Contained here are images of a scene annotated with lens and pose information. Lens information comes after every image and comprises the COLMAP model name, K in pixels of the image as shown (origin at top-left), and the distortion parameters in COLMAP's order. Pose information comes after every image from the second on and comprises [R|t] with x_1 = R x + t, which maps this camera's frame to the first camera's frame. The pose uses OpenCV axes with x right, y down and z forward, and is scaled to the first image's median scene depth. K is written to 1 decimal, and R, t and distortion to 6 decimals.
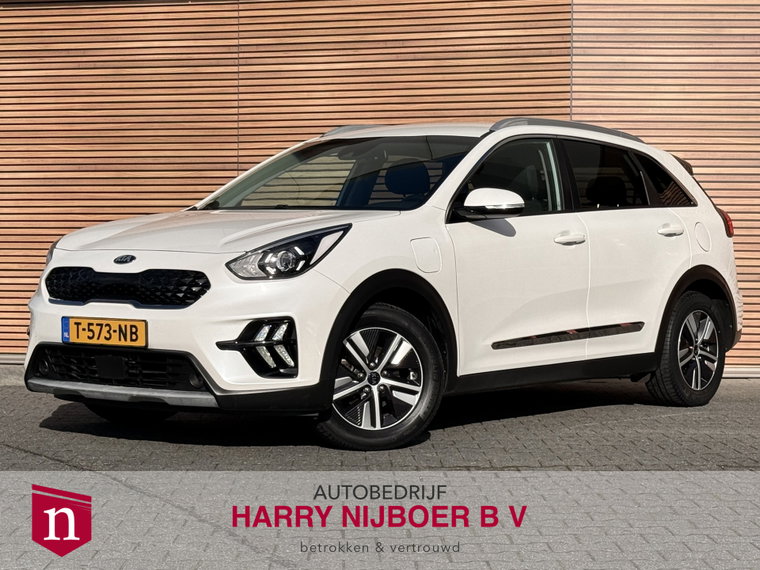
lens RADIAL K [[1736.6, 0, 372.8], [0, 1736.6, 283.4], [0, 0, 1]] dist [-0.104423, 0.000000]
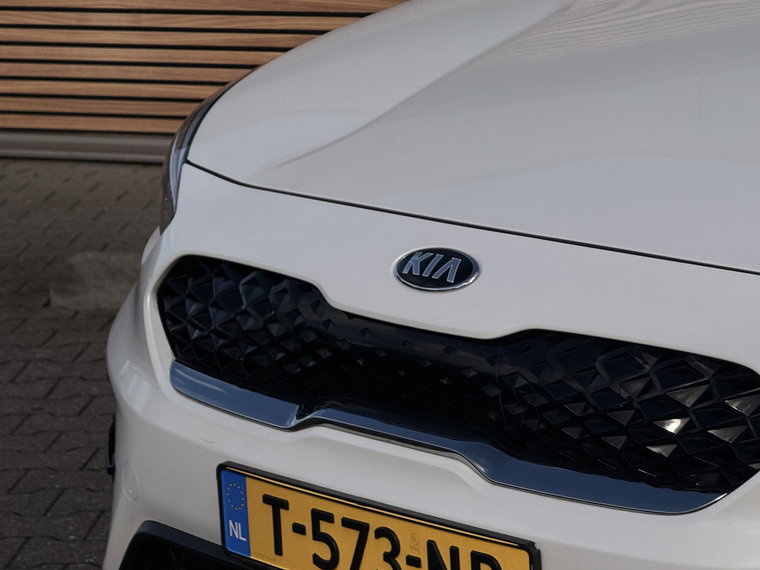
lens RADIAL K [[3036.7, 0, 384.5], [0, 3036.7, 283.4], [0, 0, 1]] dist [0.414620, 0.000000]
pose [[0.988384, -0.014153, -0.151314, -0.080999], [0.043174, 0.980782, 0.190272, -0.101912], [0.145713, -0.194595, 0.970000, 0.547591]]
